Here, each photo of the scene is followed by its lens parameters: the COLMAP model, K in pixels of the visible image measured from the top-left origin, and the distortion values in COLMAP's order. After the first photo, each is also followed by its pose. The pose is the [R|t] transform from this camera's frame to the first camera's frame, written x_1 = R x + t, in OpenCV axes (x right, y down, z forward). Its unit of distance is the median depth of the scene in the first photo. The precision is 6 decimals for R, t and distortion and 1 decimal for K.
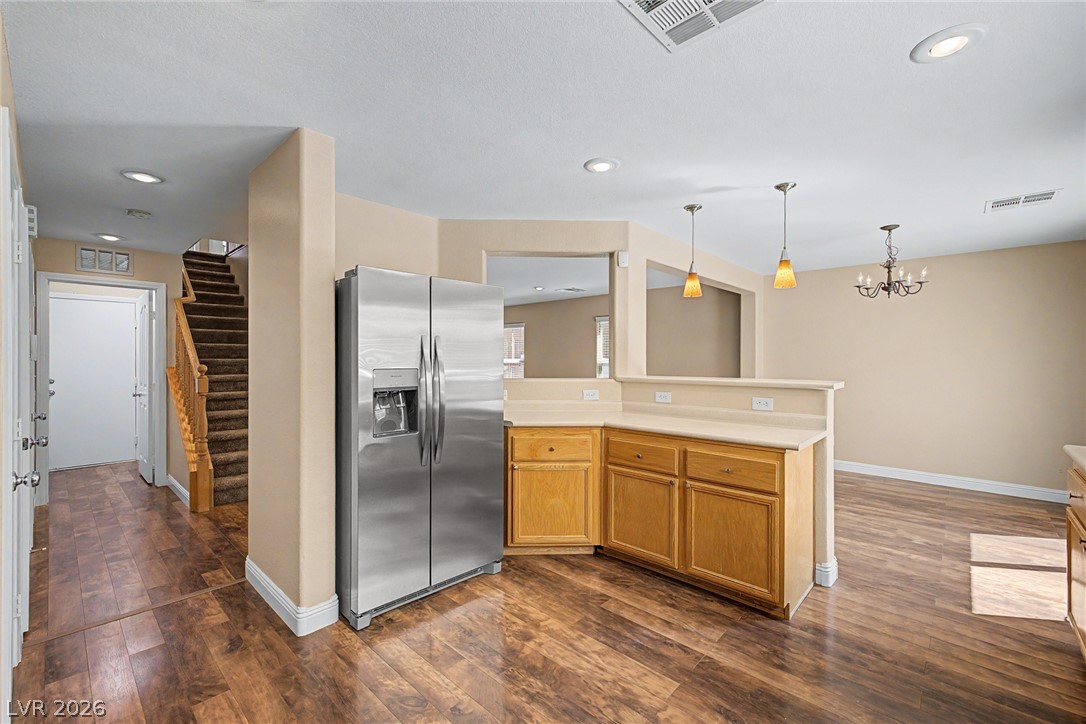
lens RADIAL K [[461.5, 0, 543.0], [0, 461.5, 362.0], [0, 0, 1]] dist [0.000127, 0.000111]
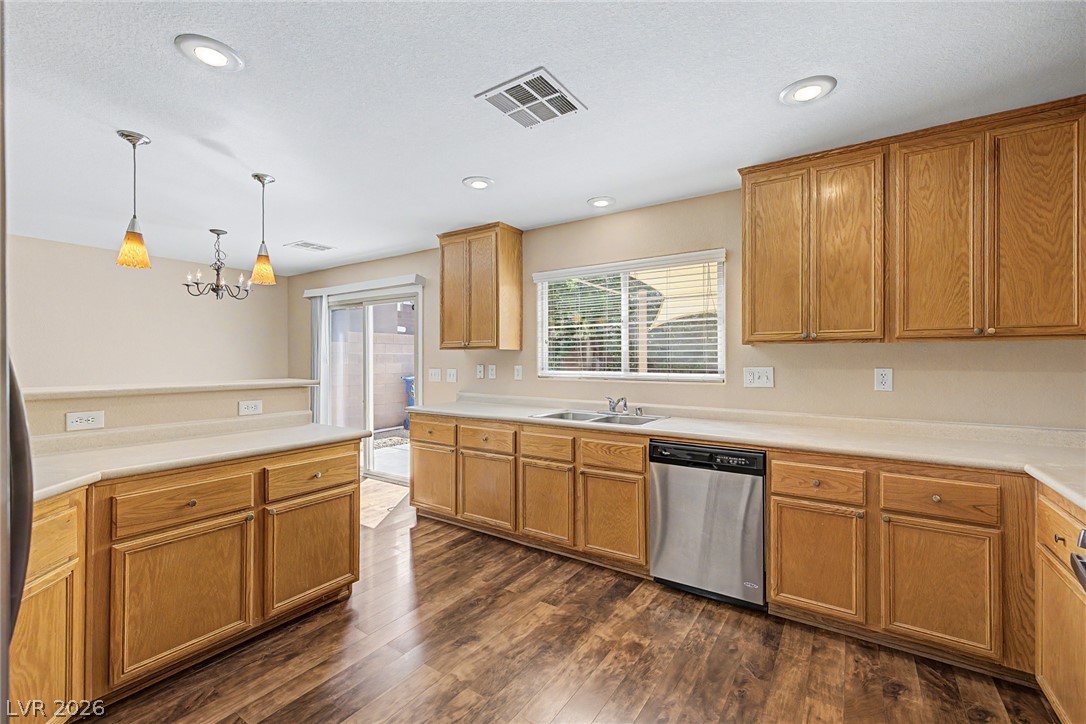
lens RADIAL K [[457.1, 0, 543.0], [0, 457.1, 362.0], [0, 0, 1]] dist [0.001610, 0.000150]
pose [[-0.168053, -0.007983, 0.985746, -0.517970], [0.004601, 0.999950, 0.008882, -0.005022], [-0.985767, 0.006028, -0.168008, 0.594312]]
